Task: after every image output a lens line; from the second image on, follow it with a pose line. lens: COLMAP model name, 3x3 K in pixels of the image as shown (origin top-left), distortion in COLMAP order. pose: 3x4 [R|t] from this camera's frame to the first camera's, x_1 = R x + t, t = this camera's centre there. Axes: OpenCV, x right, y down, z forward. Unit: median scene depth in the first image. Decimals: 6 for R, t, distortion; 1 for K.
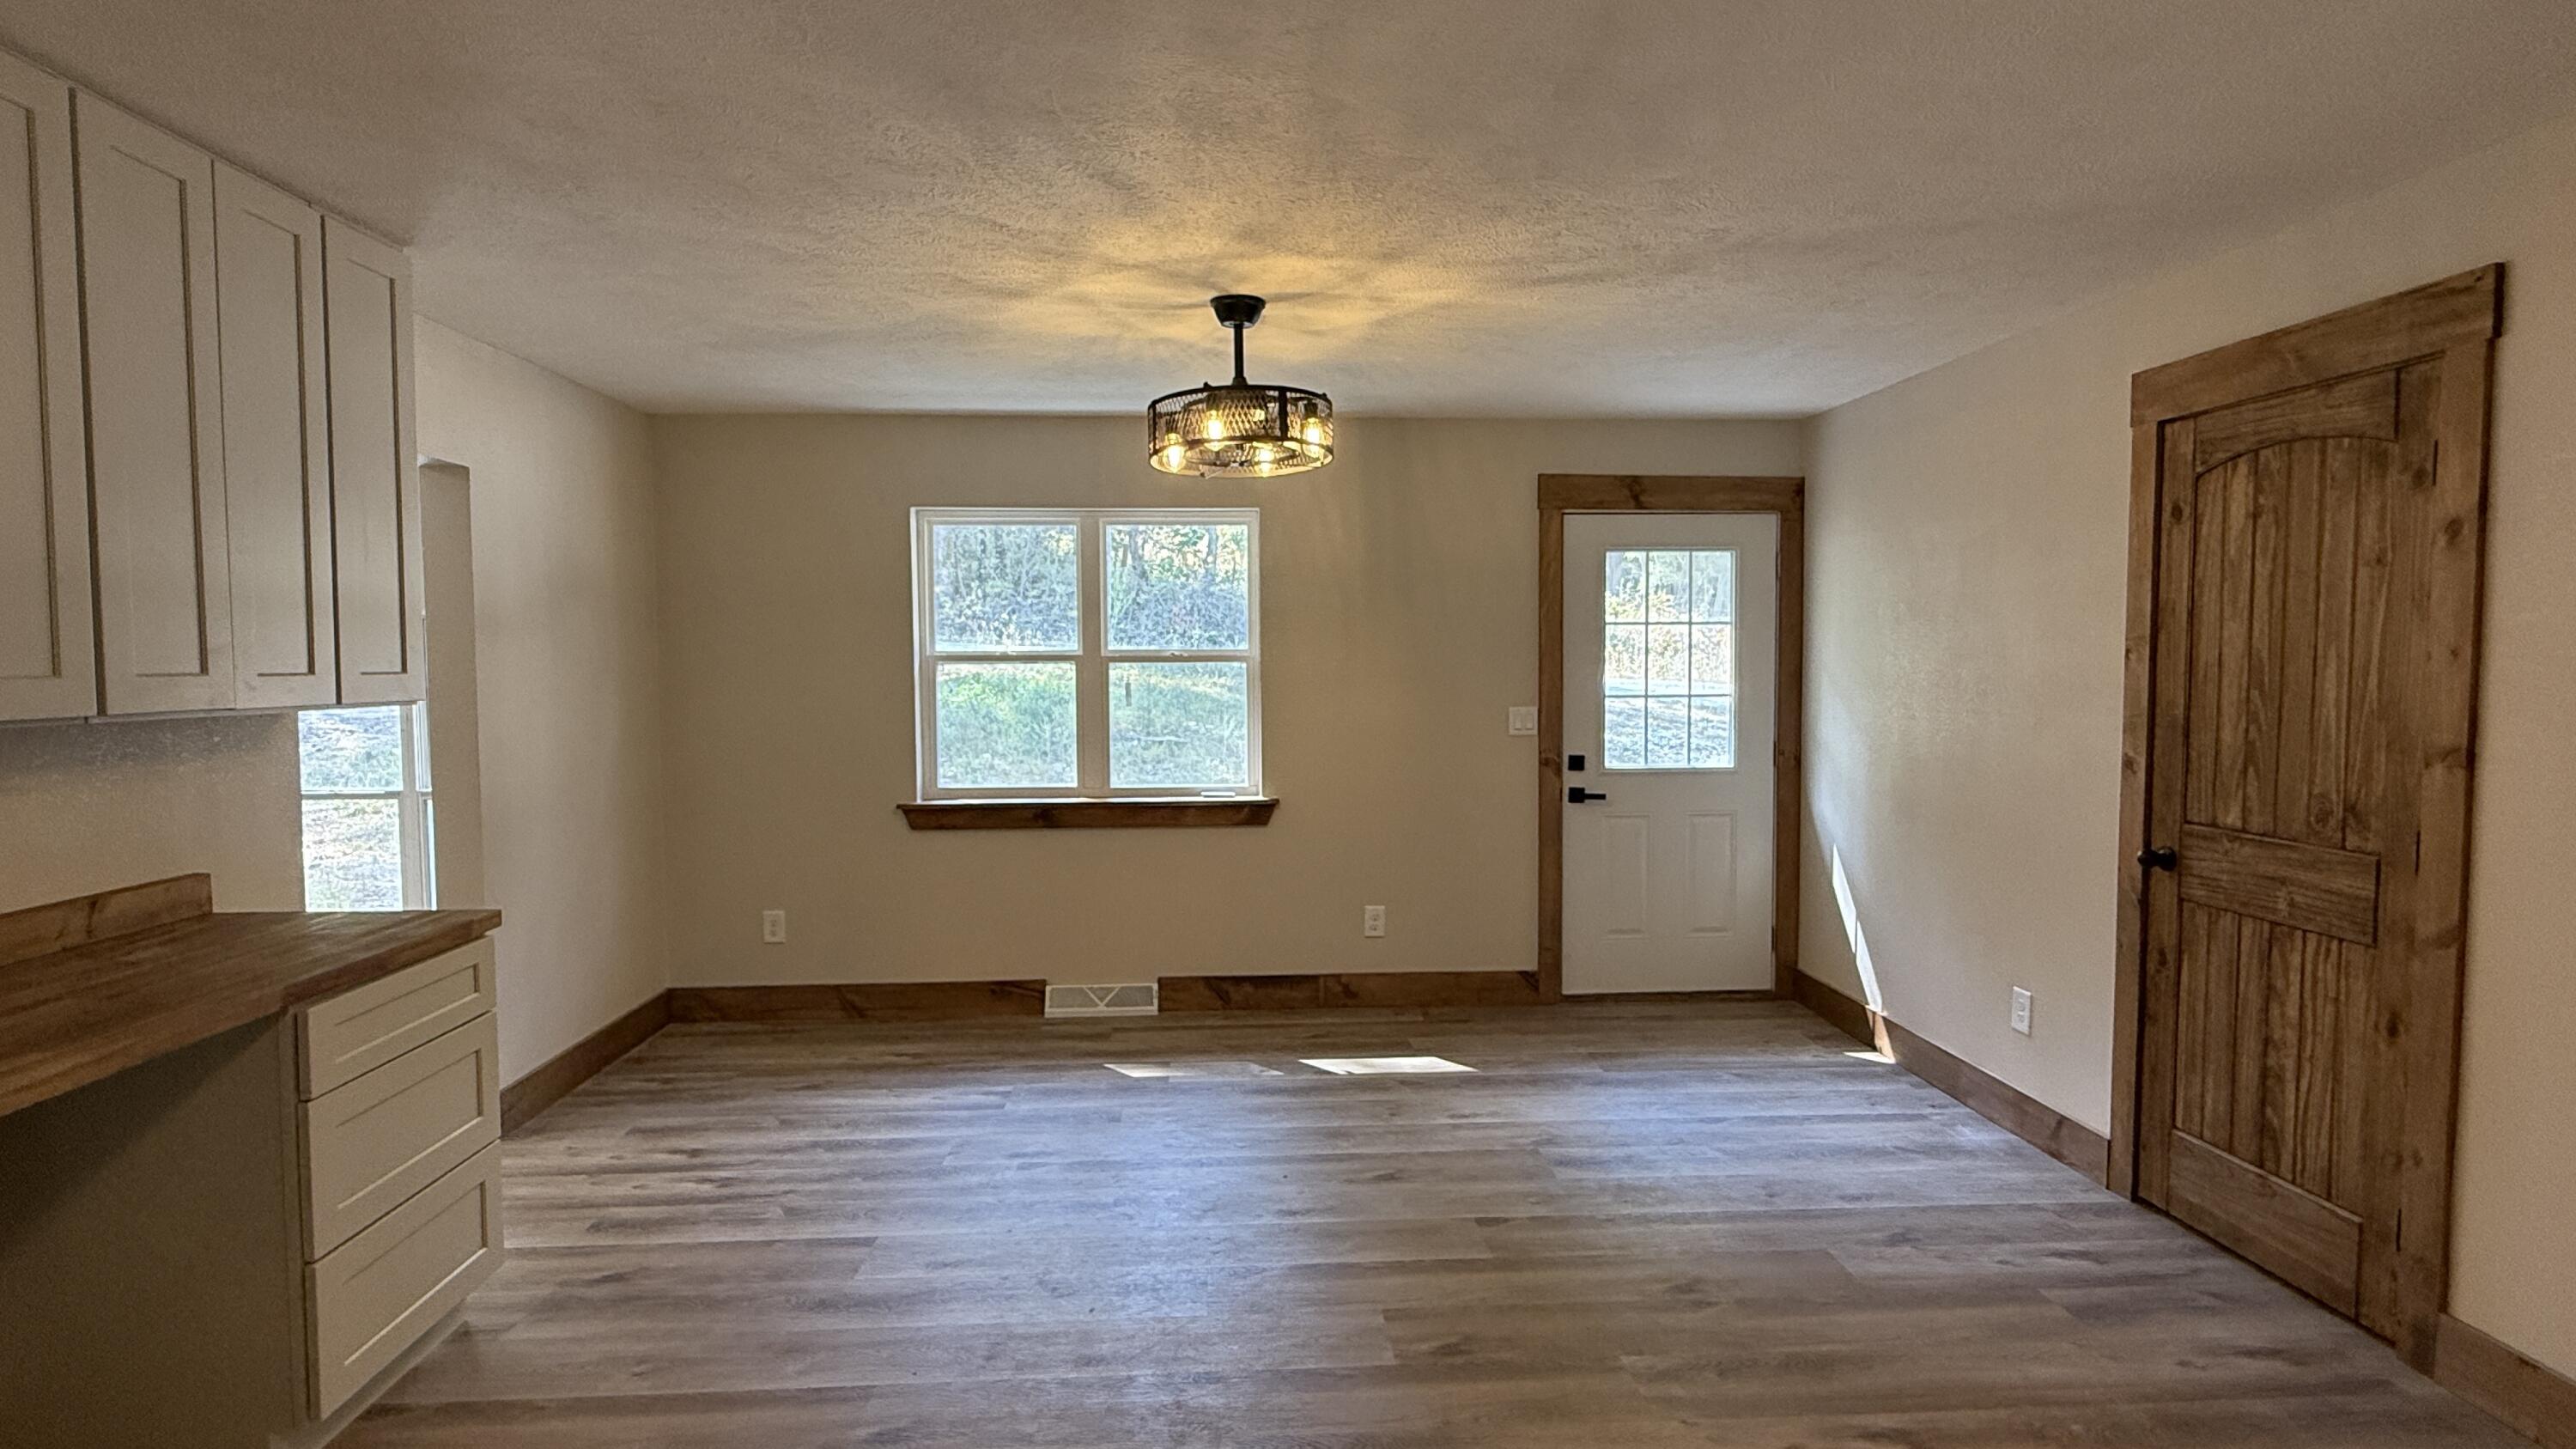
lens RADIAL K [[1296.5, 0, 1287.4], [0, 1296.5, 725.8], [0, 0, 1]] dist [0.001431, -0.002175]
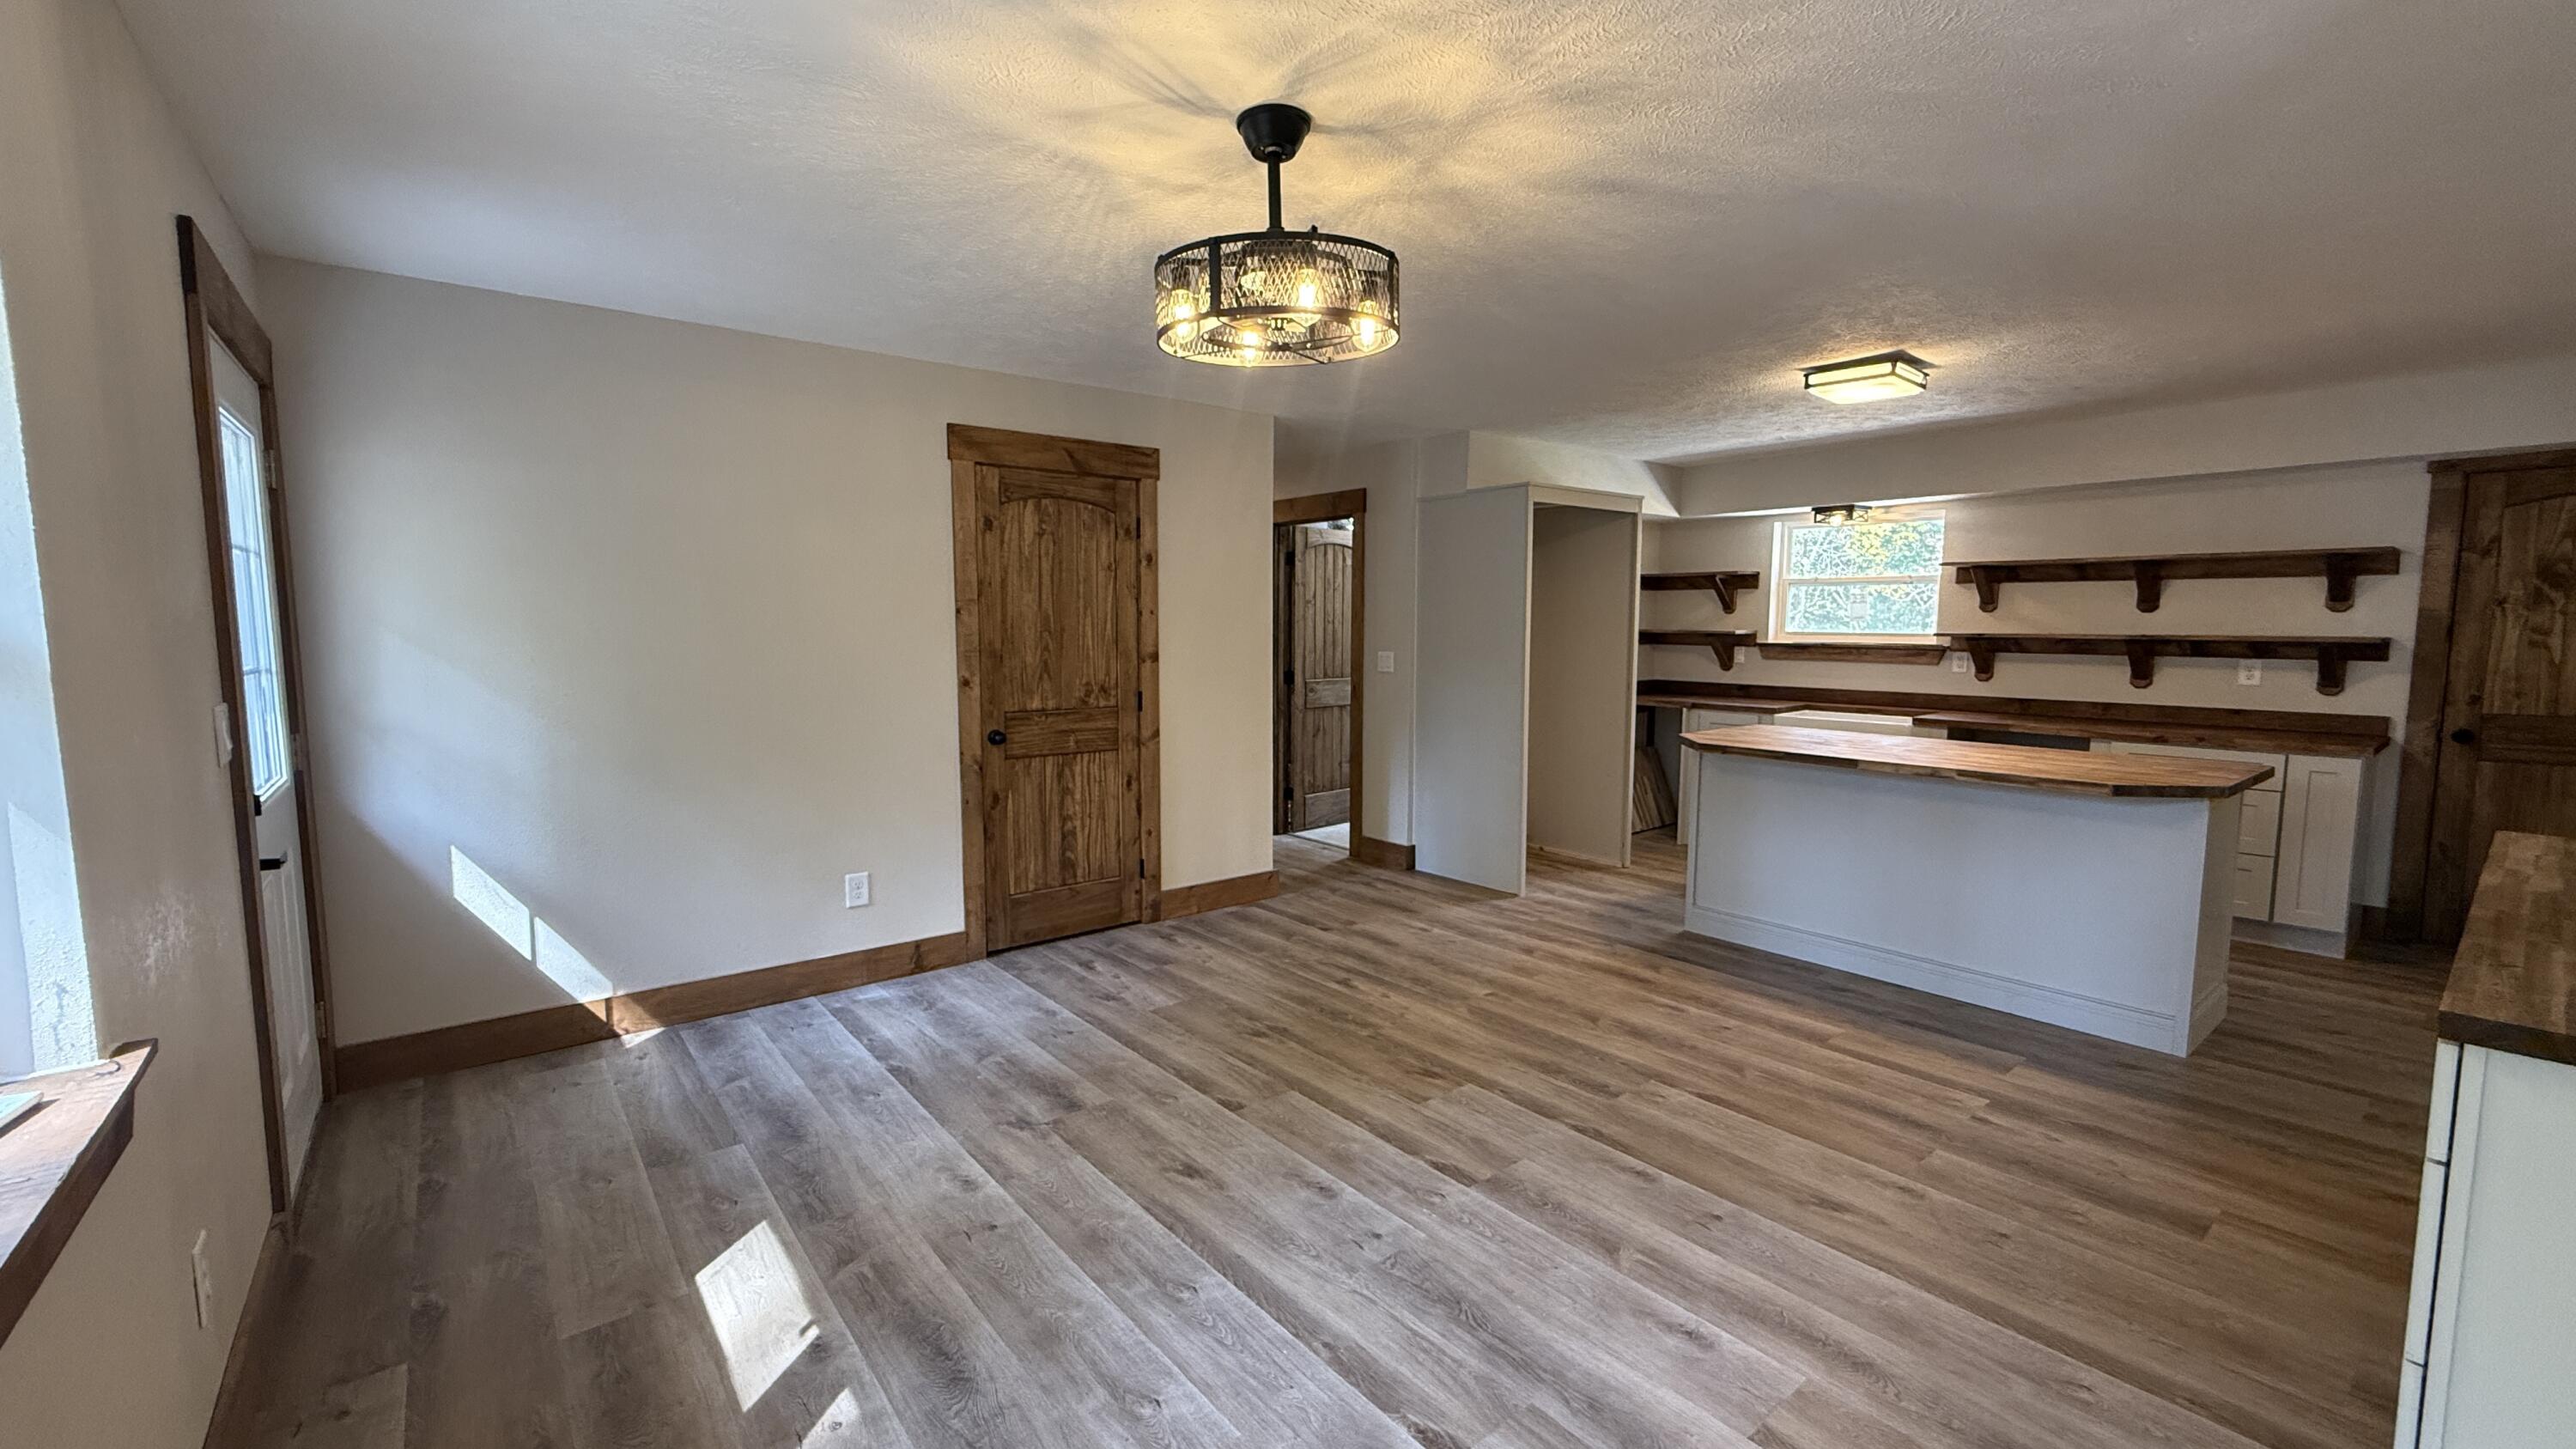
lens RADIAL K [[1028.8, 0, 1276.2], [0, 1028.8, 726.6], [0, 0, 1]] dist [0.002169, 0.000096]
pose [[-0.577211, -0.079646, 0.812702, -0.499076], [0.044378, 0.990702, 0.128610, -0.053921], [-0.815389, 0.110301, -0.568309, 1.256592]]
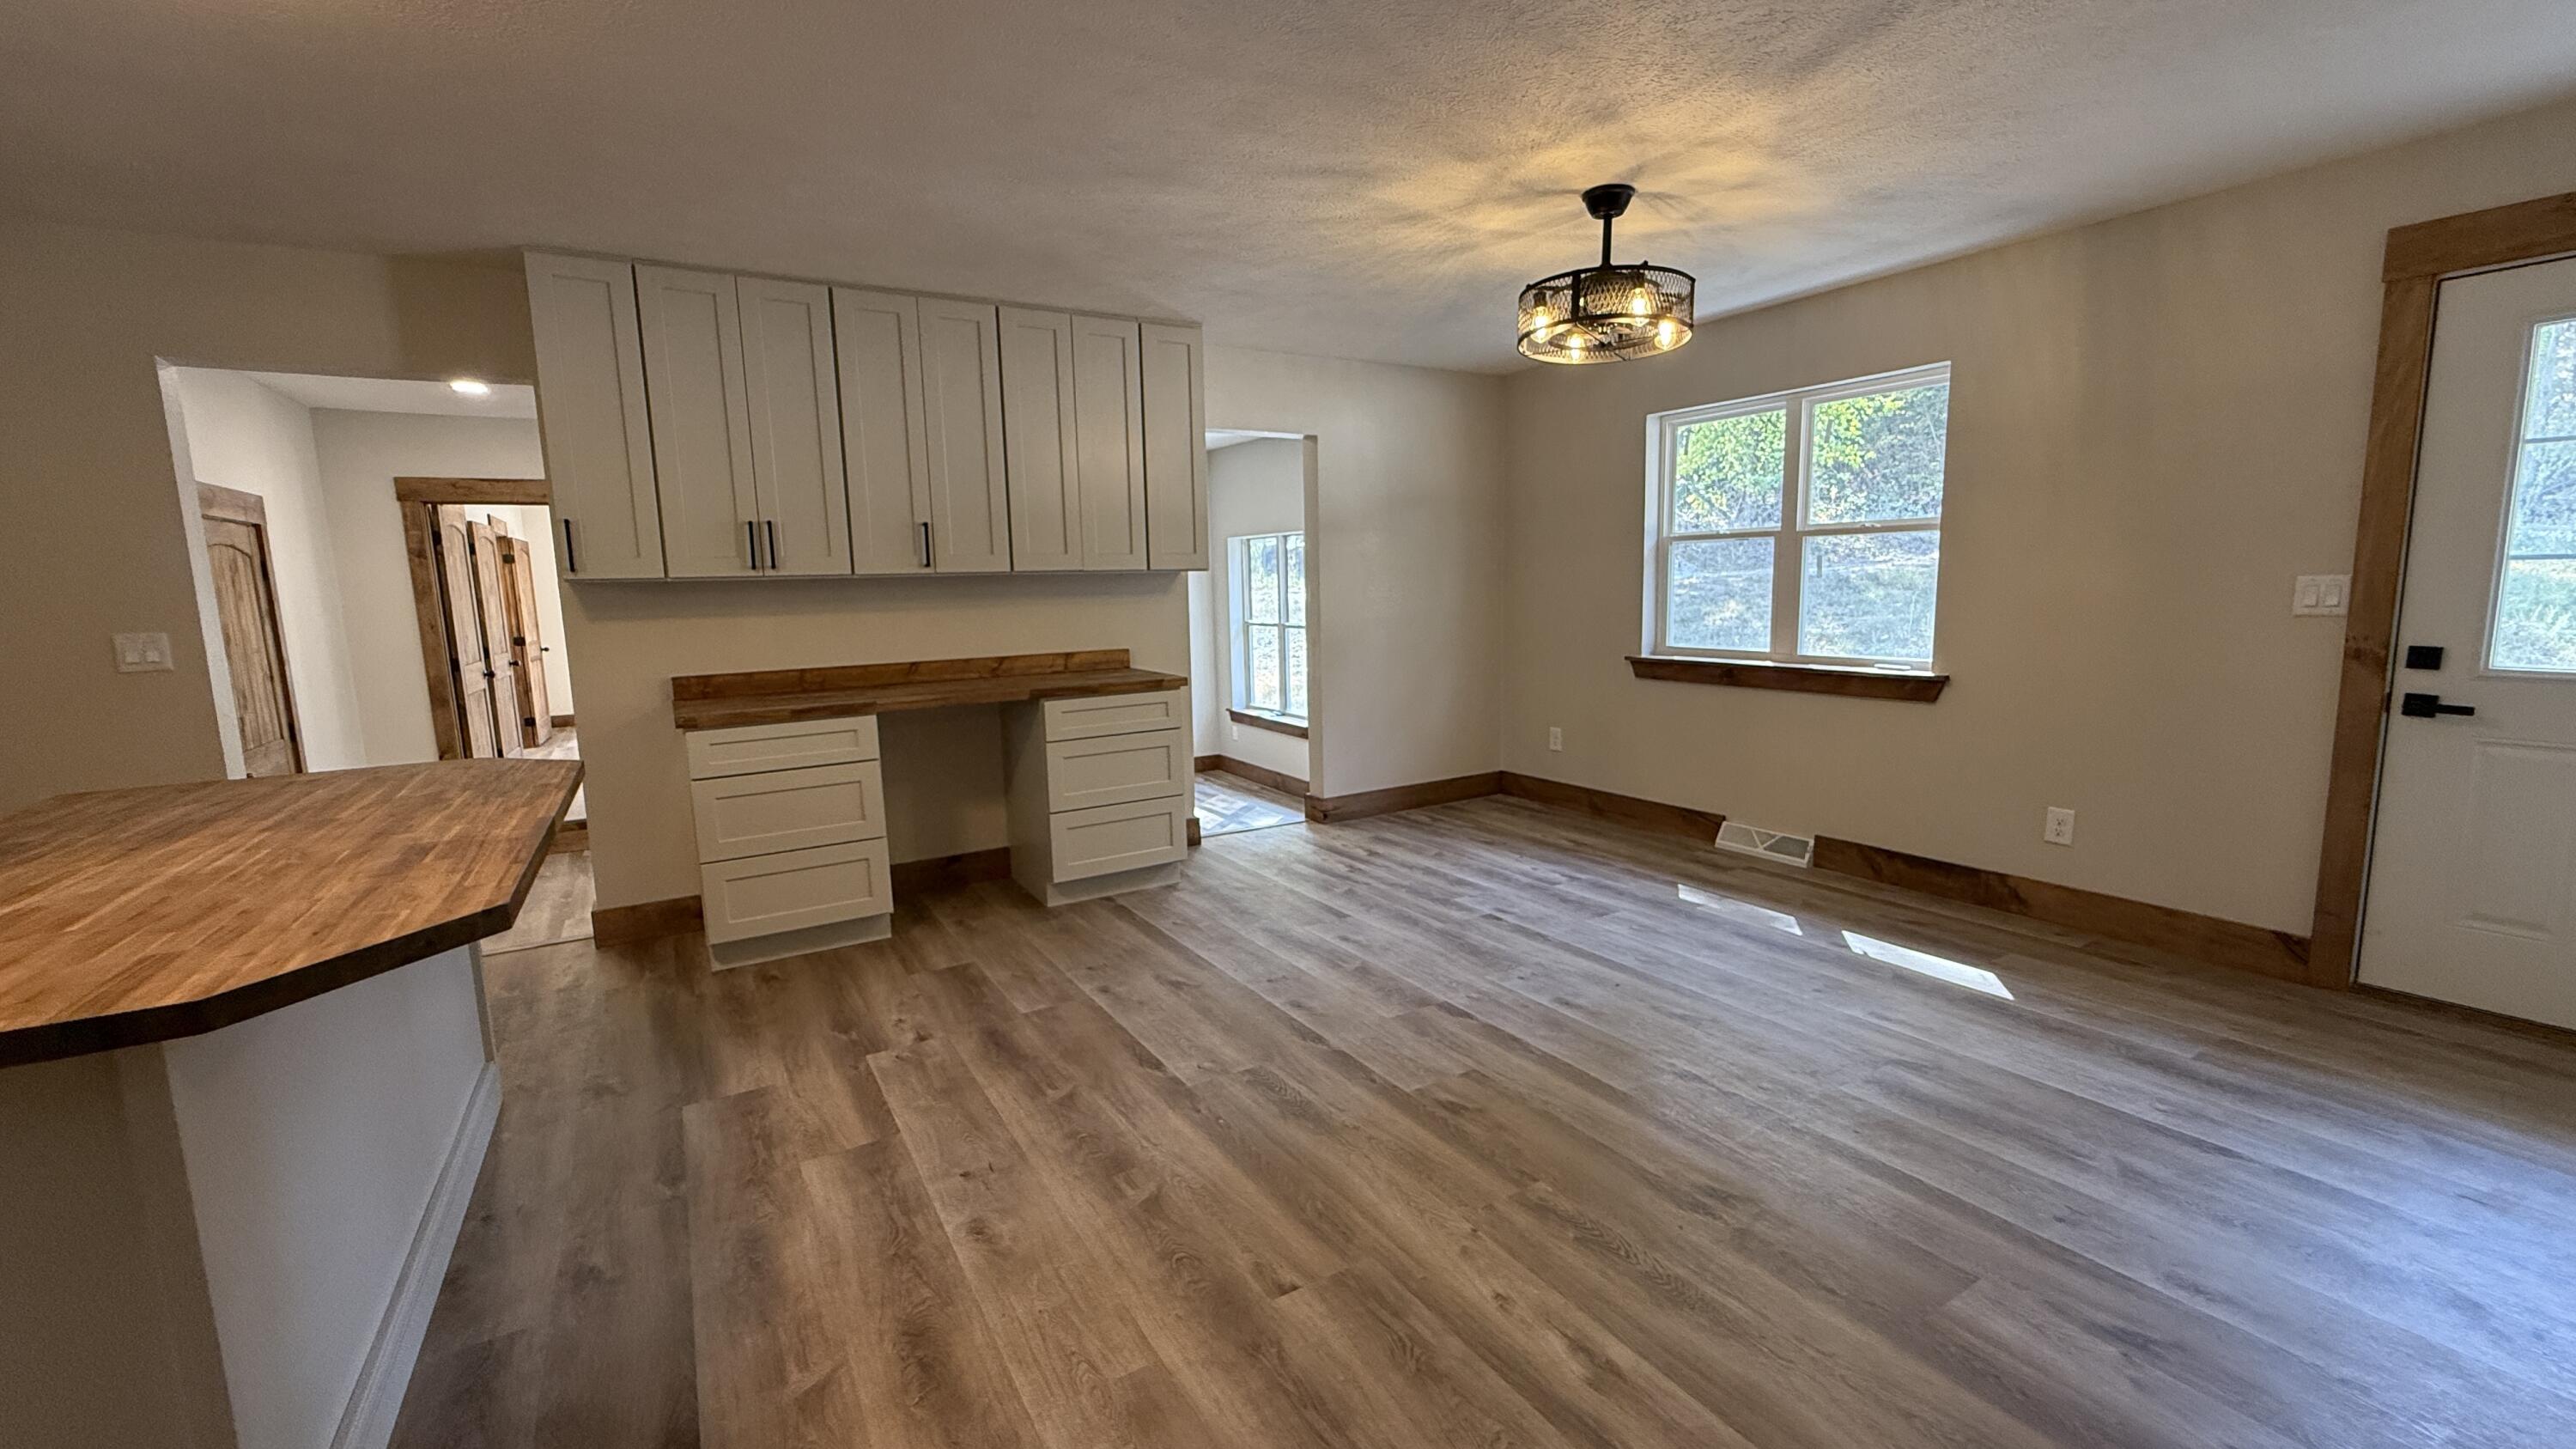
lens RADIAL K [[1028.8, 0, 1280.1], [0, 1028.8, 722.6], [0, 0, 1]] dist [0.002169, 0.000096]
pose [[0.463703, 0.116642, -0.878279, 0.592562], [-0.024083, 0.992589, 0.119109, 0.017560], [0.885663, -0.034080, 0.463075, 0.309098]]
